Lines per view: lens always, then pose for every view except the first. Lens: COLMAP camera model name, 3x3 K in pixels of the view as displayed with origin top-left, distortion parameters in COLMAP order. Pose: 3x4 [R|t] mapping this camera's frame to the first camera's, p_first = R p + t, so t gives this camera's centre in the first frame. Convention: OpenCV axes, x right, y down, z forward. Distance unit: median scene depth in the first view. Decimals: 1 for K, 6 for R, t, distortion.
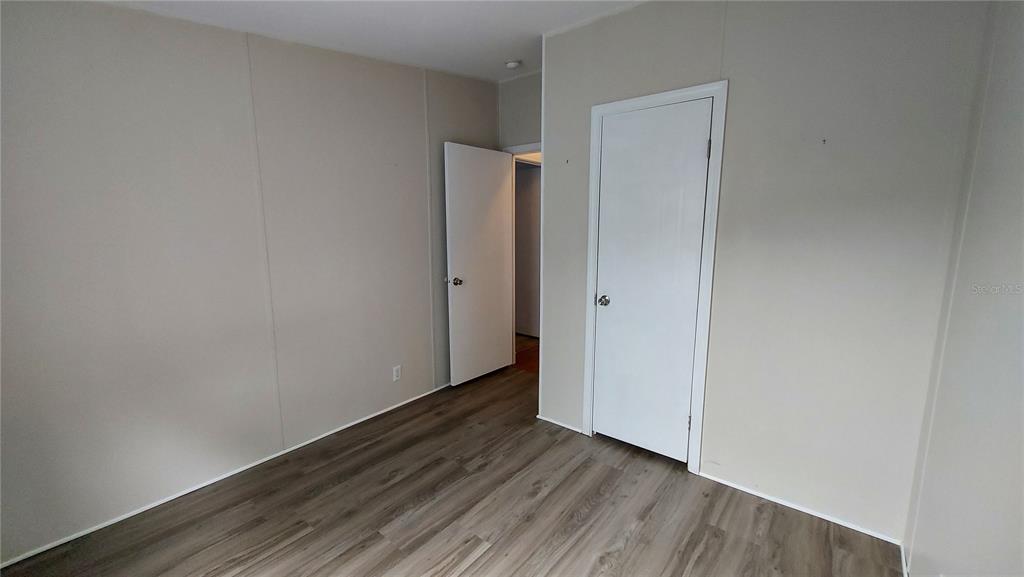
lens RADIAL K [[402.7, 0, 518.7], [0, 402.7, 284.4], [0, 0, 1]] dist [0.015583, -0.005904]
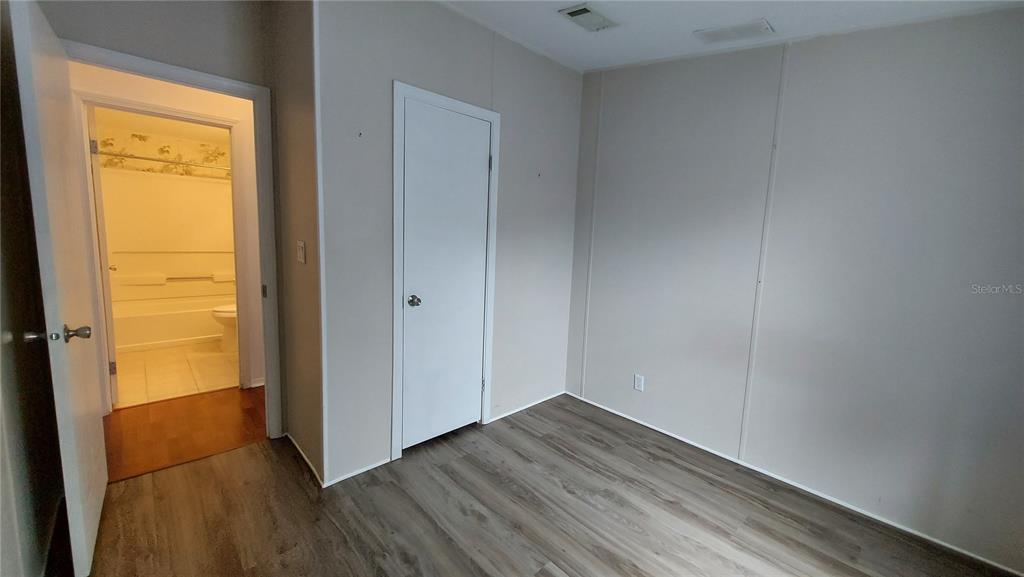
lens RADIAL K [[402.7, 0, 518.7], [0, 402.7, 284.4], [0, 0, 1]] dist [0.015583, -0.005904]
pose [[0.149504, -0.122478, 0.981146, -0.779965], [0.109449, 0.988250, 0.106687, -0.082581], [-0.982685, 0.091436, 0.161152, 0.730740]]
